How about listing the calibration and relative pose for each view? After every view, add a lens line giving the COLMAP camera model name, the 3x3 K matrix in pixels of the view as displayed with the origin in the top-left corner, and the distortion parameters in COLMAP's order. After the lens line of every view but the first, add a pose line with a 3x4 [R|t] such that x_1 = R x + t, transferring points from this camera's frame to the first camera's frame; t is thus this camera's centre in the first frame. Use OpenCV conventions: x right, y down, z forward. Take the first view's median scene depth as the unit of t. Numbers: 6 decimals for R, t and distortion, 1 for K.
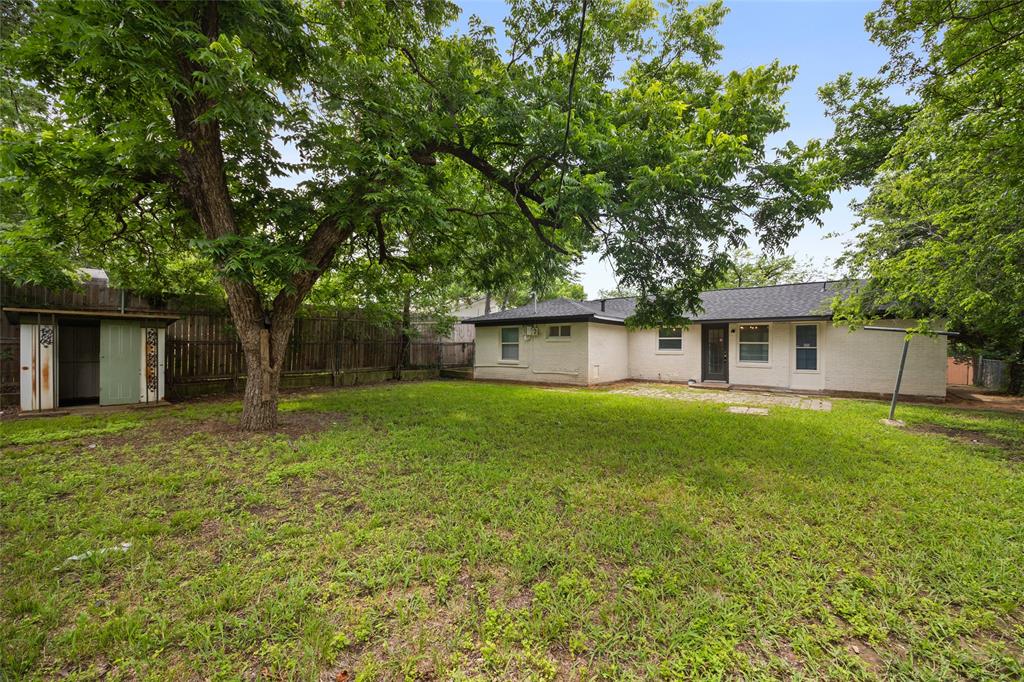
lens RADIAL K [[397.3, 0, 511.7], [0, 397.3, 346.5], [0, 0, 1]] dist [0.004538, -0.001555]
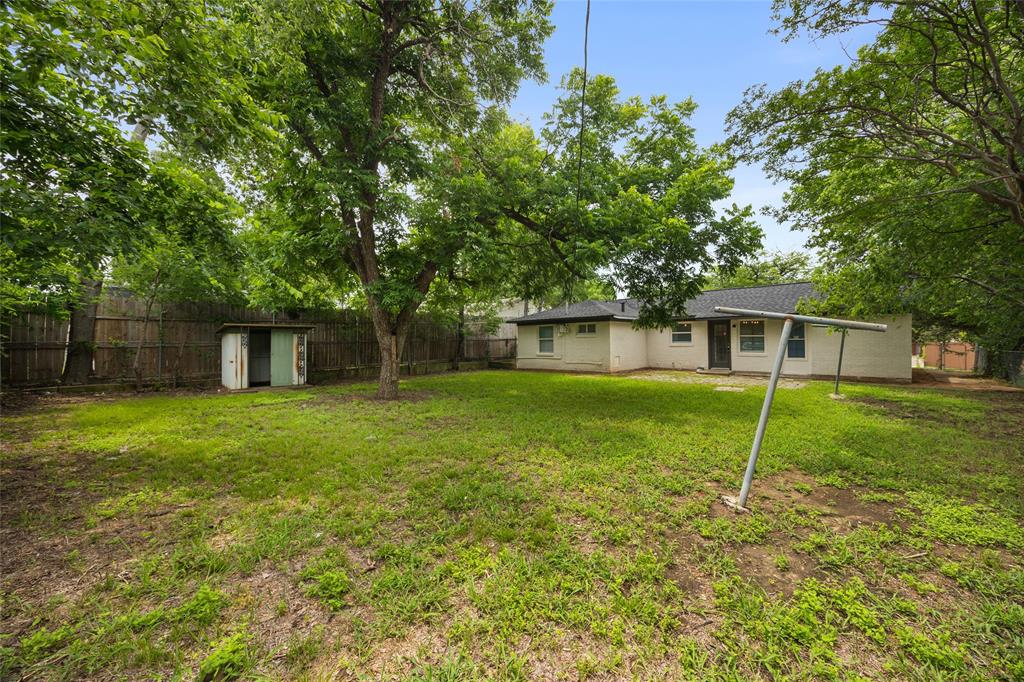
lens RADIAL K [[397.3, 0, 512.0], [0, 397.3, 340.4], [0, 0, 1]] dist [0.004538, -0.001555]
pose [[0.996095, -0.015054, -0.087000, -0.003067], [0.015282, 0.999881, 0.001954, -0.008942], [0.086960, -0.003276, 0.996206, -0.255145]]
